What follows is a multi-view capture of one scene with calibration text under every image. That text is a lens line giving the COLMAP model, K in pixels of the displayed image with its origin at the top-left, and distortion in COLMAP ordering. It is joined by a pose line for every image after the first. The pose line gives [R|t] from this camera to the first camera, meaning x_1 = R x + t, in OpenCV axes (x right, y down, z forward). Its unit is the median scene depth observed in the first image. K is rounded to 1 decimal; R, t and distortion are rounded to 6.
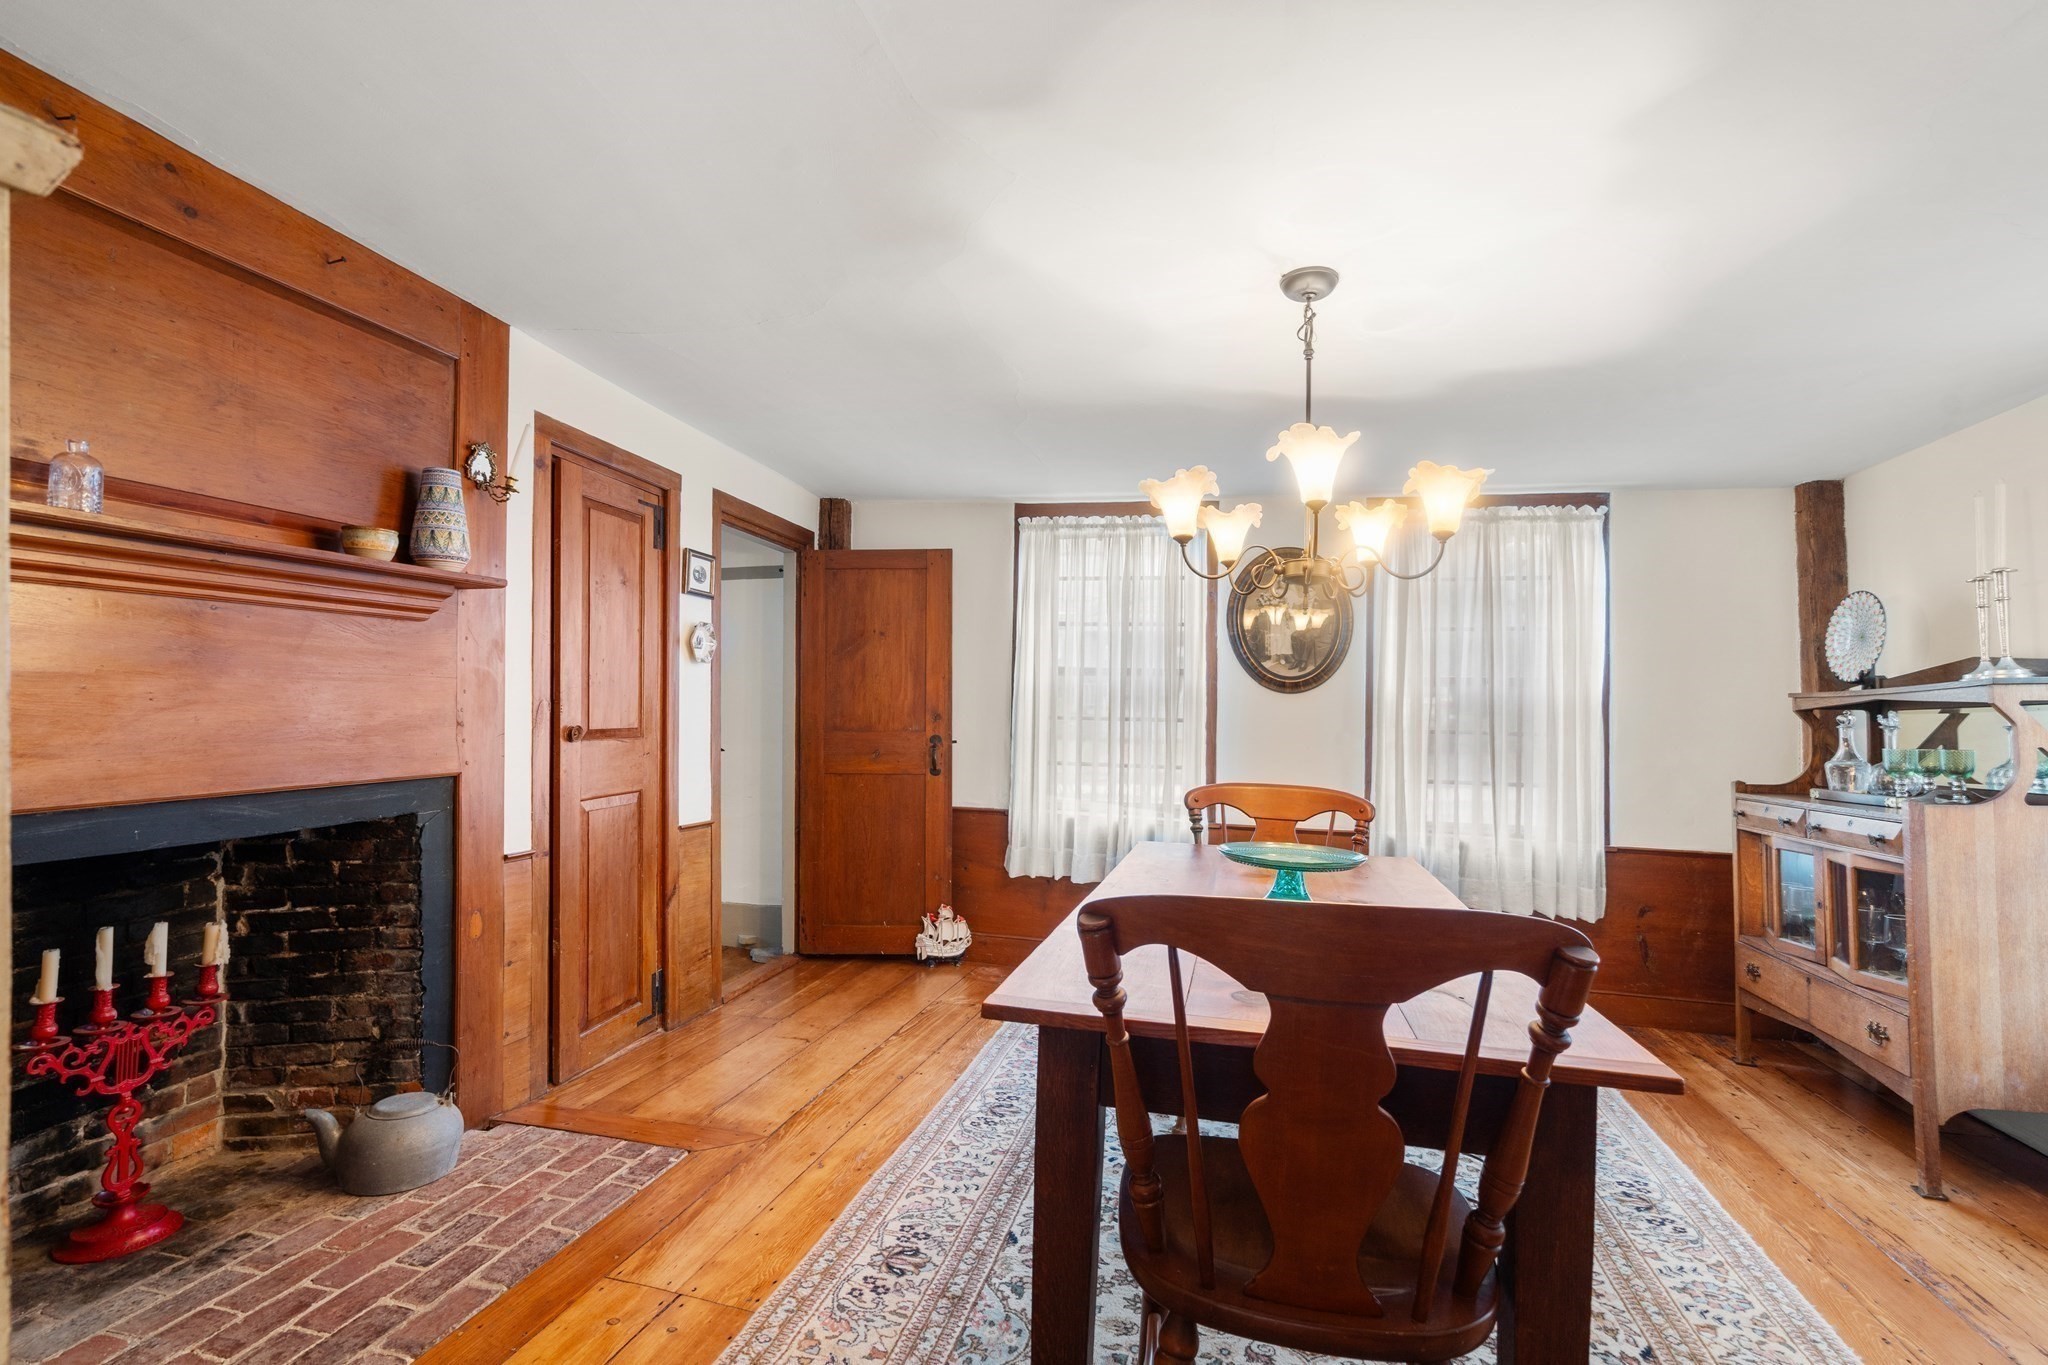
lens RADIAL K [[948.1, 0, 1024.0], [0, 948.1, 682.5], [0, 0, 1]] dist [-0.003014, -0.000328]
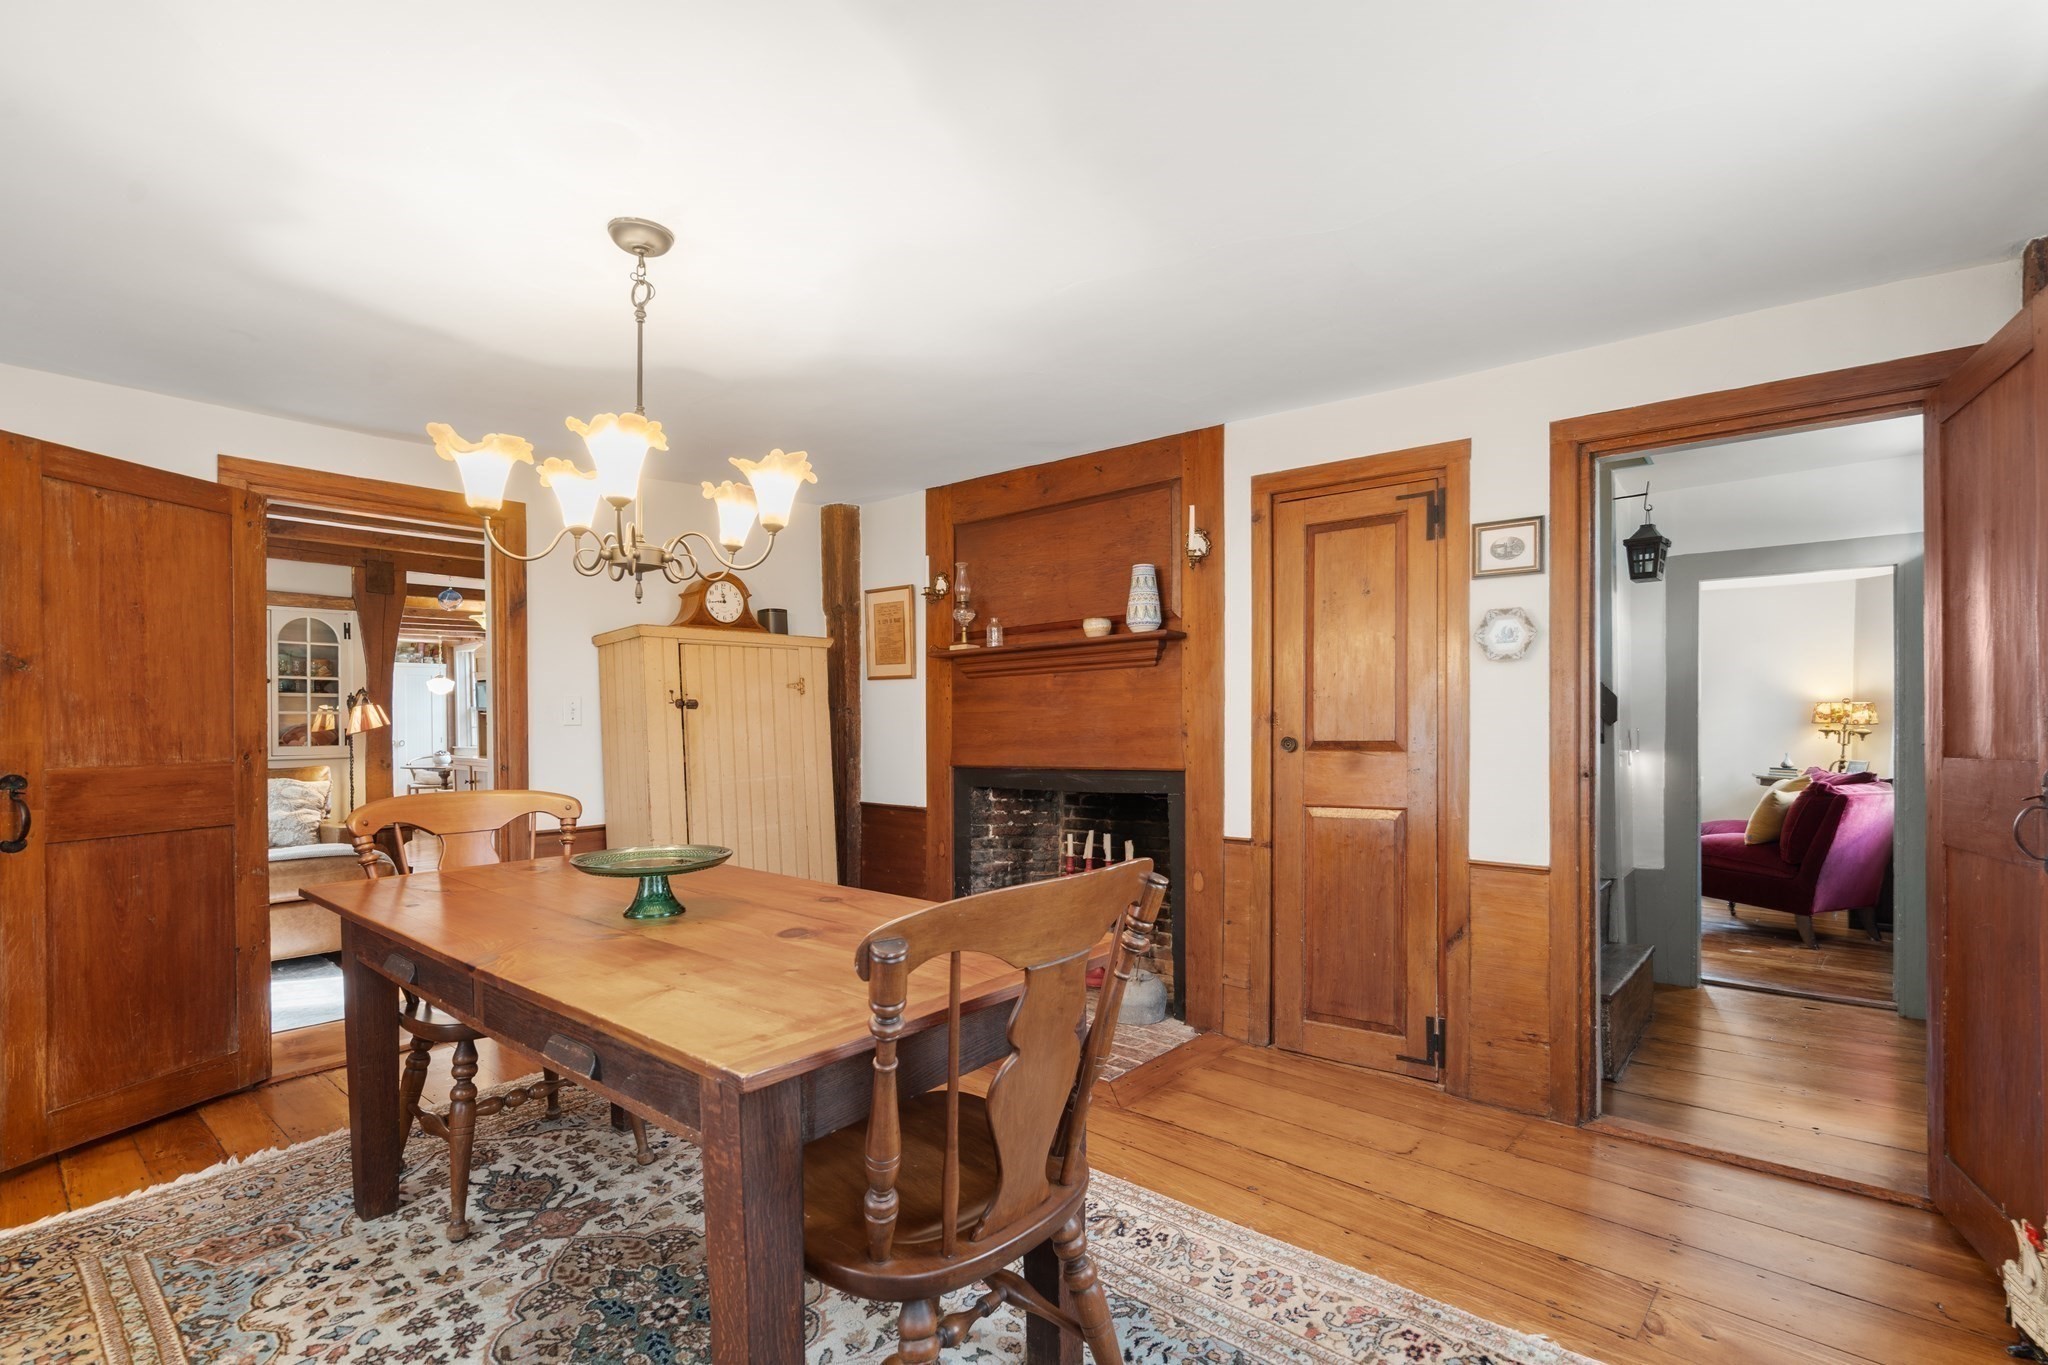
lens RADIAL K [[960.4, 0, 1021.1], [0, 960.4, 731.6], [0, 0, 1]] dist [0.001176, 0.000069]
pose [[-0.453690, -0.007013, -0.891132, 0.691156], [0.025144, 0.999470, -0.020667, 0.055703], [0.890805, -0.031783, -0.453273, 1.253734]]
